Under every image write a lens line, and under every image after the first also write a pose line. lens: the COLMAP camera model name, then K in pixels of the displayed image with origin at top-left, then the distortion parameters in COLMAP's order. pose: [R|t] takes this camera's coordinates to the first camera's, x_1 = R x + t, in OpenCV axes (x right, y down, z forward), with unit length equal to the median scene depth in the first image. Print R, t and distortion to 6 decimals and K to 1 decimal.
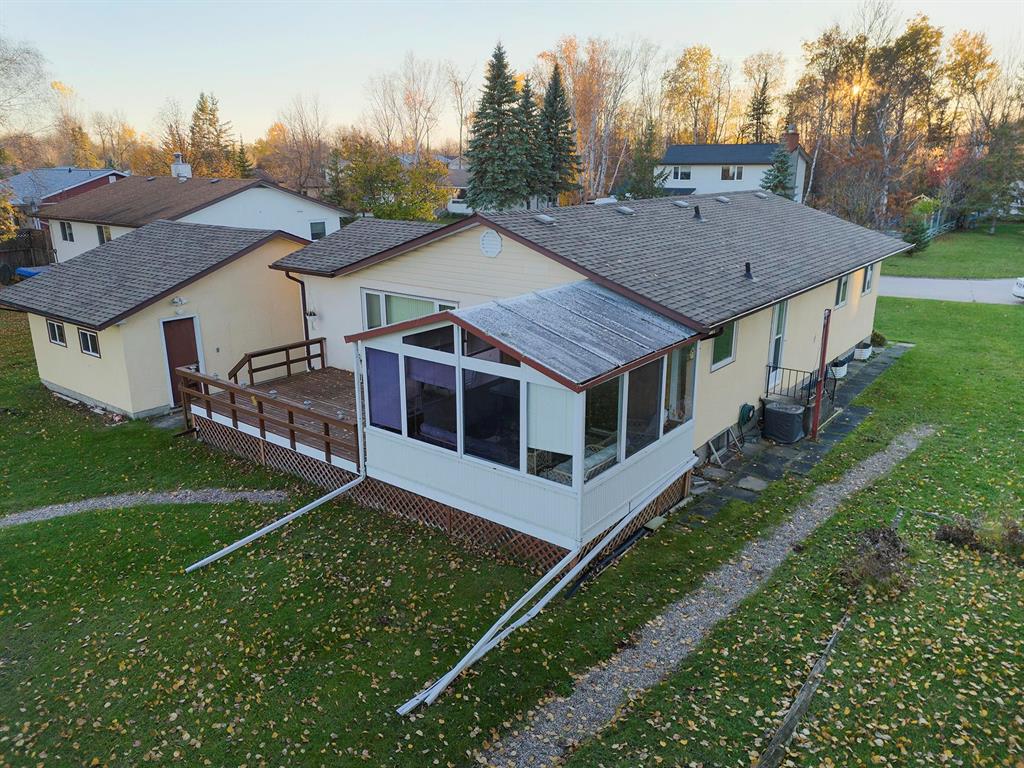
lens RADIAL K [[748.7, 0, 550.9], [0, 748.7, 382.8], [0, 0, 1]] dist [0.000371, -0.059448]
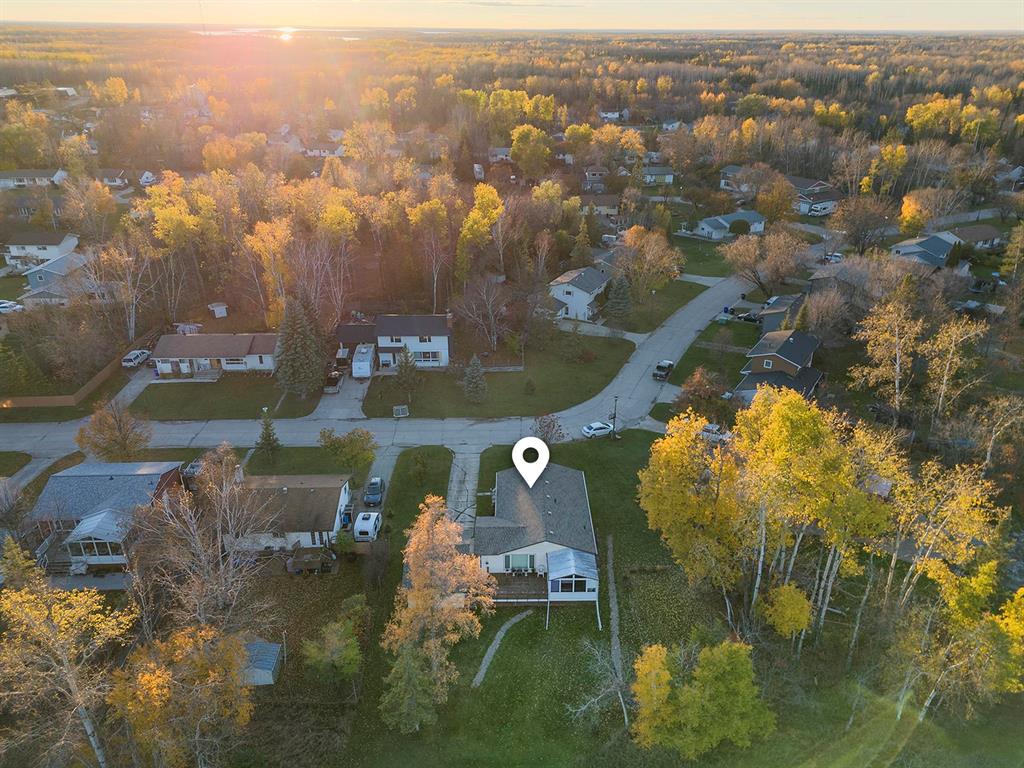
lens RADIAL K [[766.7, 0, 526.7], [0, 766.7, 384.0], [0, 0, 1]] dist [0.095109, -0.118956]
pose [[0.804303, -0.251528, 0.538359, -3.169609], [0.173910, 0.965964, 0.191491, -2.632273], [-0.568201, -0.060391, 0.820671, -3.573814]]
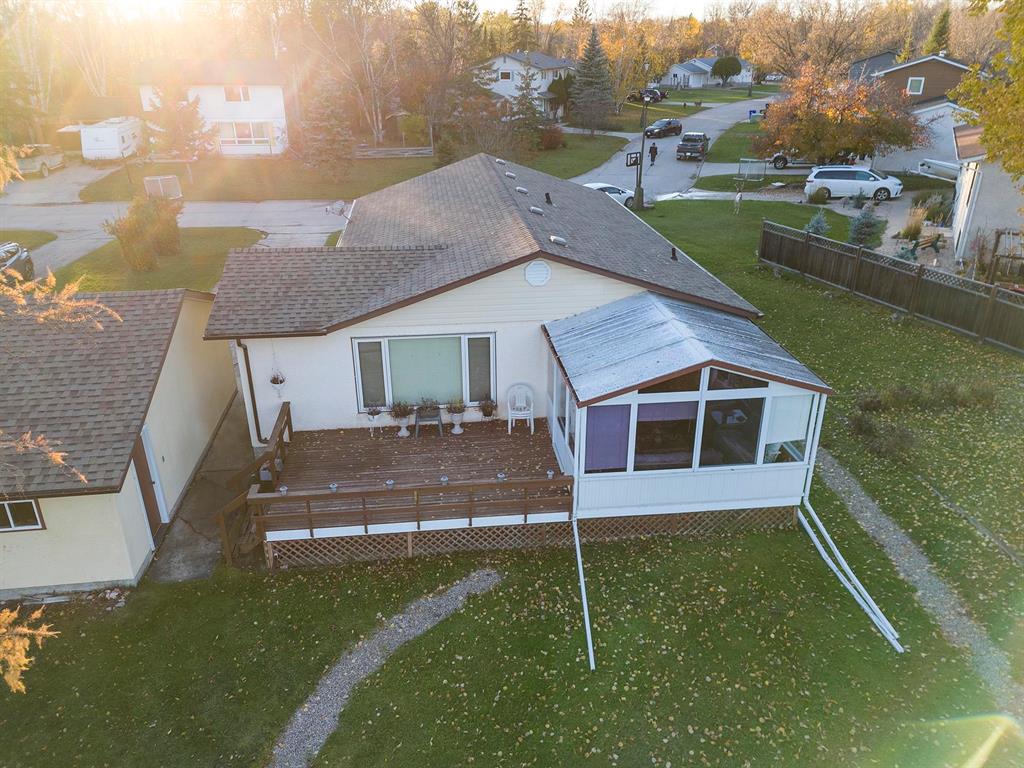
lens RADIAL K [[766.7, 0, 526.7], [0, 766.7, 384.0], [0, 0, 1]] dist [0.095109, -0.118956]
pose [[0.733577, -0.285976, 0.616508, -1.000161], [0.196330, 0.957652, 0.210610, -0.333596], [-0.650630, -0.033460, 0.758657, 0.232144]]
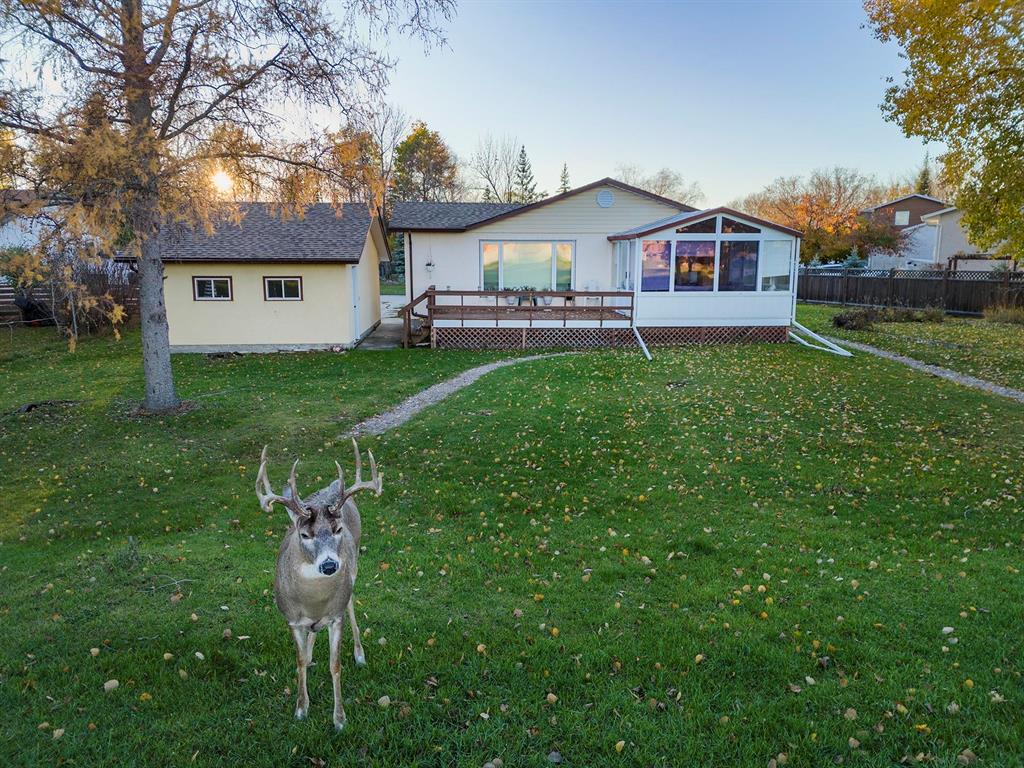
lens RADIAL K [[766.7, 0, 526.7], [0, 766.7, 384.0], [0, 0, 1]] dist [0.095109, -0.118956]
pose [[0.761628, -0.119349, 0.636929, -1.598962], [0.190147, 0.980787, -0.043591, 0.293502], [-0.619489, 0.154310, 0.769689, -0.103164]]
